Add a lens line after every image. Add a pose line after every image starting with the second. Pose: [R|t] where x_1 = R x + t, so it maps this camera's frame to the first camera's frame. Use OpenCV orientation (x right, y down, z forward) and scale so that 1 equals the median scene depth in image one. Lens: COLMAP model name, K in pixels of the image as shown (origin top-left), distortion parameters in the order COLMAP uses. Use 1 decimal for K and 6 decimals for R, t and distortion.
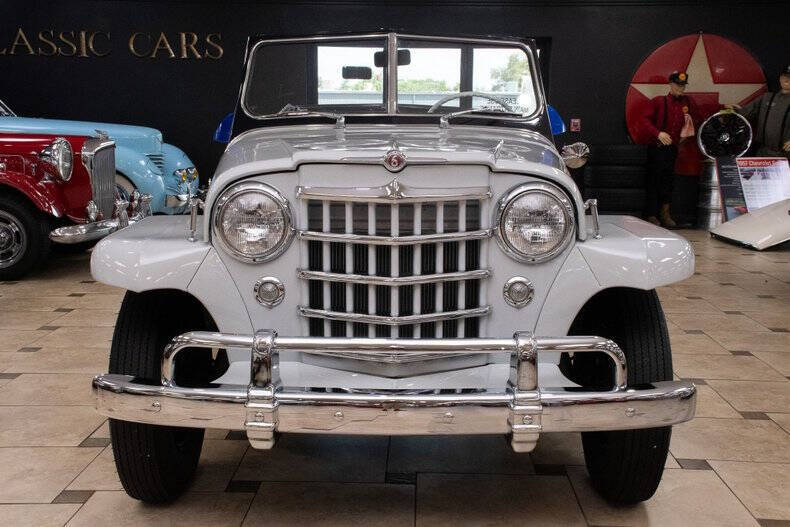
lens RADIAL K [[987.9, 0, 394.1], [0, 987.9, 219.5], [0, 0, 1]] dist [-0.255320, -0.049064]
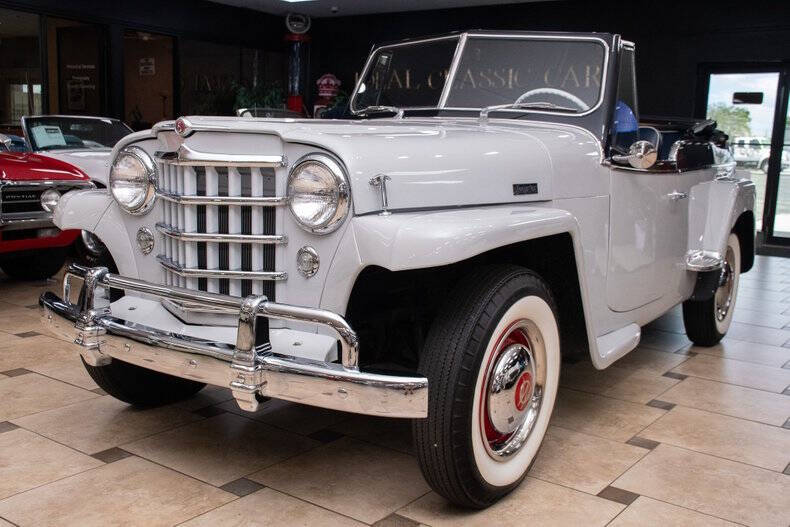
lens RADIAL K [[856.3, 0, 383.2], [0, 856.3, 235.4], [0, 0, 1]] dist [-0.055506, -0.005267]
pose [[0.815479, 0.077442, -0.573582, 0.708609], [-0.081339, 0.996507, 0.018900, 0.025050], [0.573042, 0.031242, 0.818930, 0.321621]]
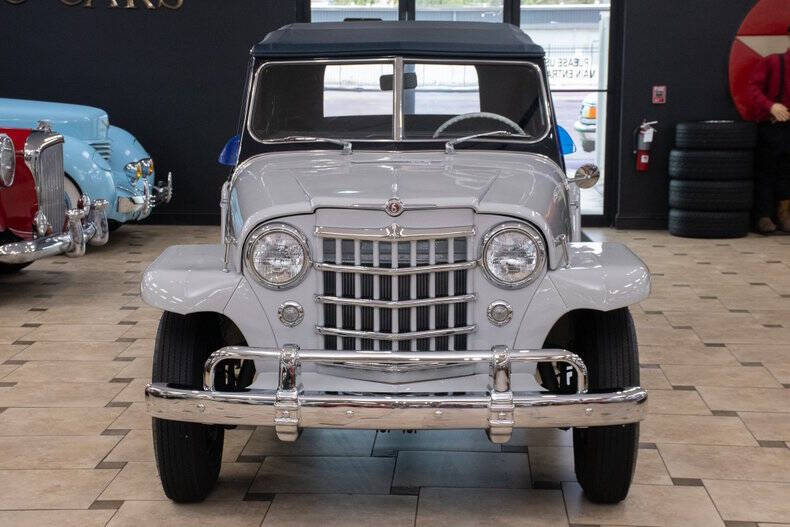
lens RADIAL K [[1634.2, 0, 395.0], [0, 1634.2, 263.5], [0, 0, 1]] dist [-0.067439, 0.022004]
pose [[0.999787, -0.004938, -0.020030, 0.040145], [0.005656, 0.999338, 0.035938, -0.058801], [0.019840, -0.036044, 0.999153, -0.987712]]
